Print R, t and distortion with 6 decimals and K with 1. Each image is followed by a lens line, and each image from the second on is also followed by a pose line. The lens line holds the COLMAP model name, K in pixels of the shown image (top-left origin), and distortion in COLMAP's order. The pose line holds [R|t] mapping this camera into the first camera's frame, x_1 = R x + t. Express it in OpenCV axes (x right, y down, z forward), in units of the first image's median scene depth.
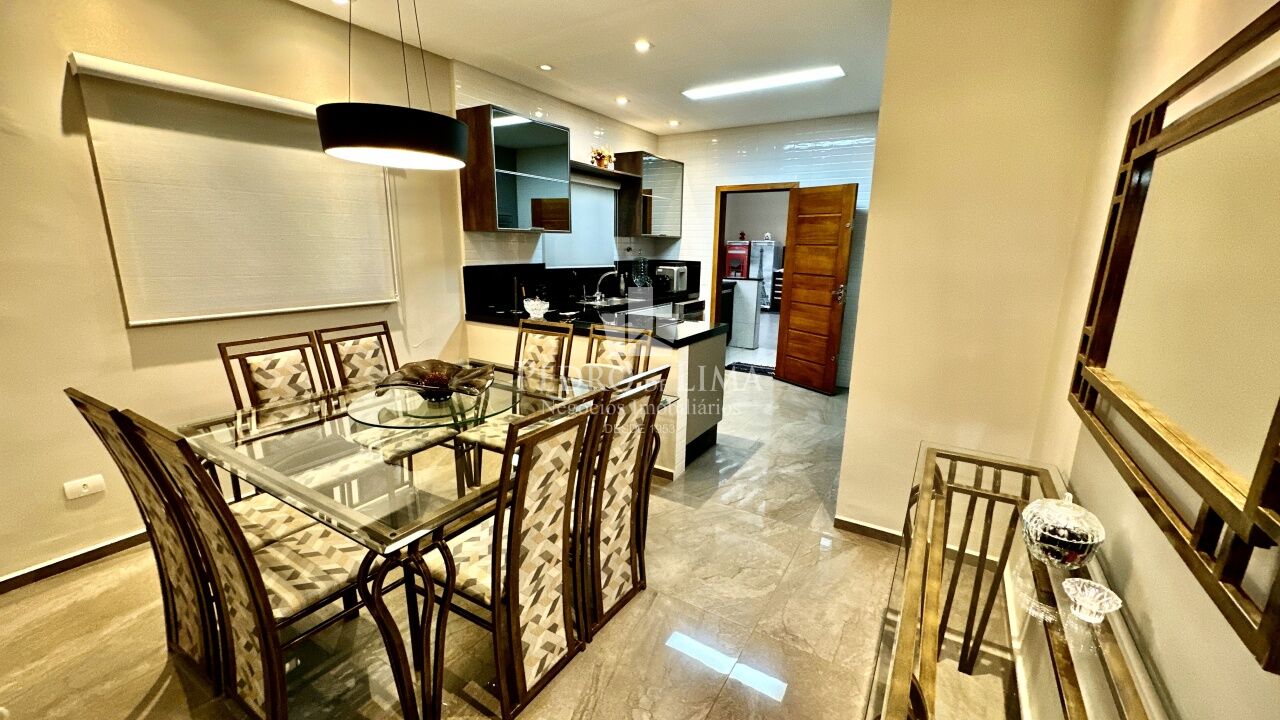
lens RADIAL K [[509.9, 0, 640.8], [0, 509.9, 361.4], [0, 0, 1]] dist [-0.001974, 0.000866]
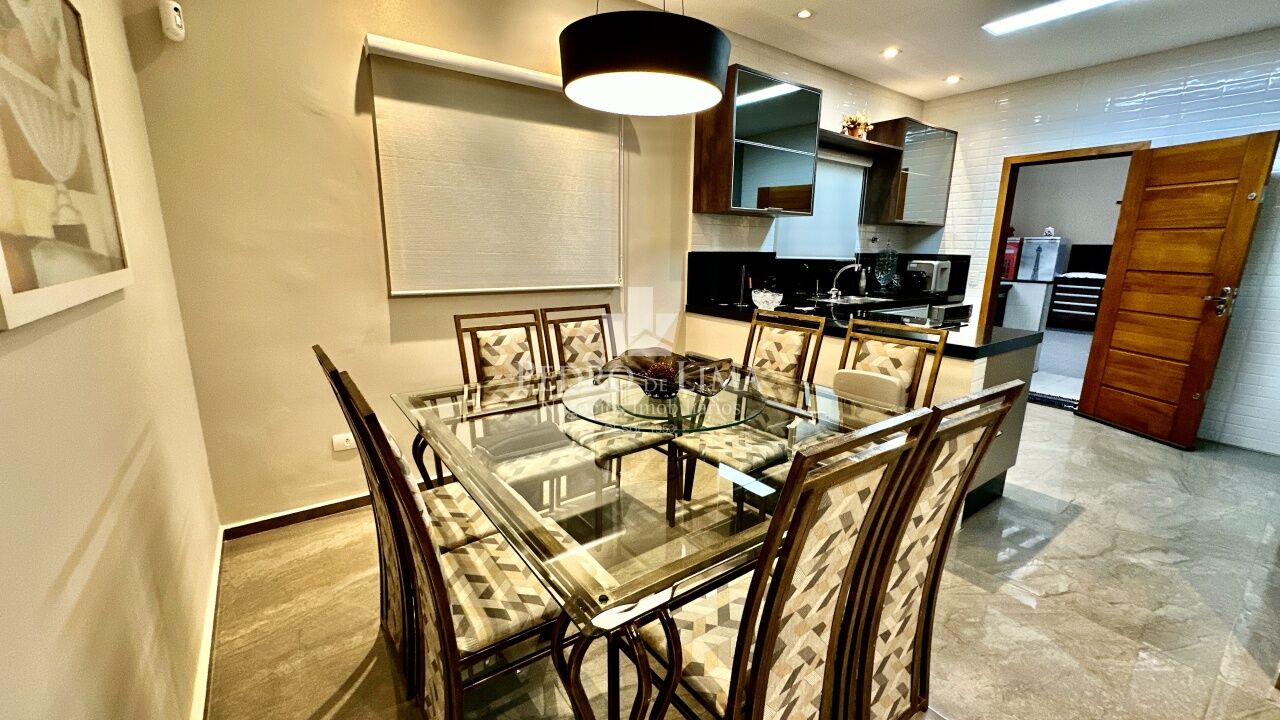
lens RADIAL K [[509.9, 0, 642.8], [0, 509.9, 360.7], [0, 0, 1]] dist [-0.001974, 0.000866]
pose [[0.925693, 0.081131, -0.369474, -0.077356], [-0.085702, 0.996313, 0.004053, 0.010528], [0.368440, 0.027913, 0.929232, 0.139887]]
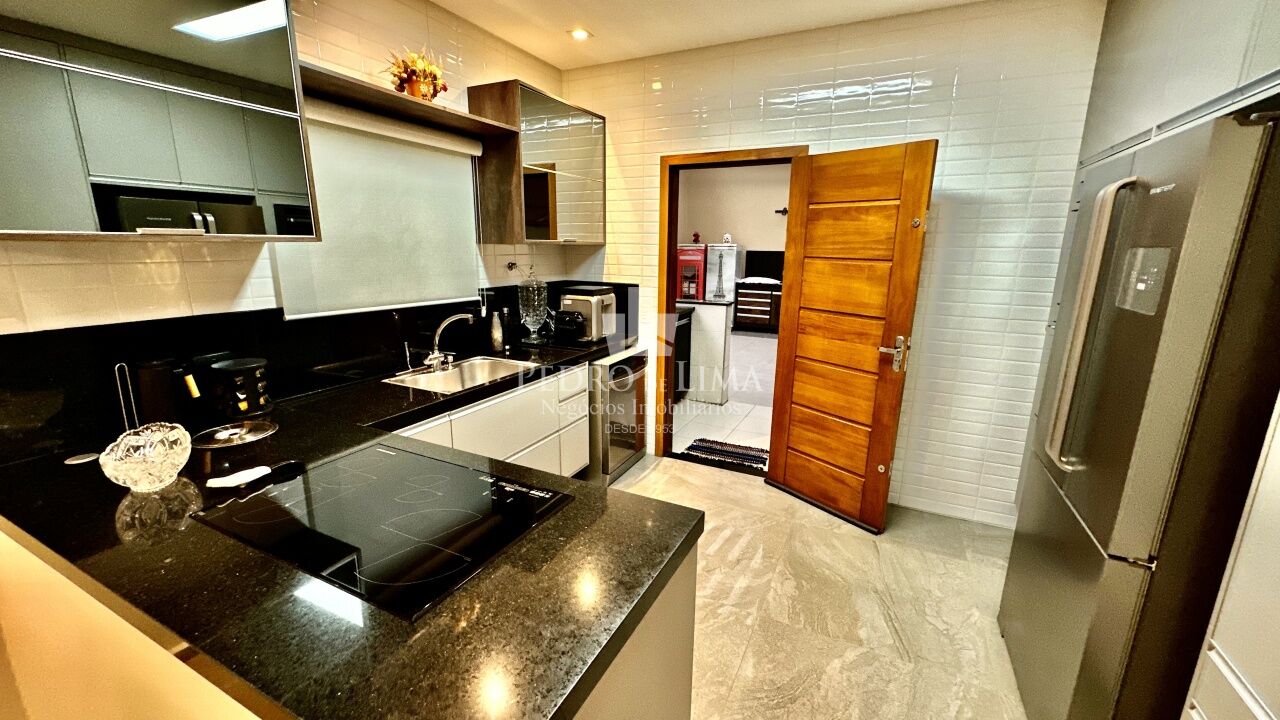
lens RADIAL K [[509.9, 0, 640.9], [0, 509.9, 361.4], [0, 0, 1]] dist [-0.001974, 0.000866]
pose [[0.995204, -0.025334, 0.094485, 0.100483], [0.025341, 0.999678, 0.001131, -0.174409], [-0.094483, 0.001268, 0.995526, 0.664656]]
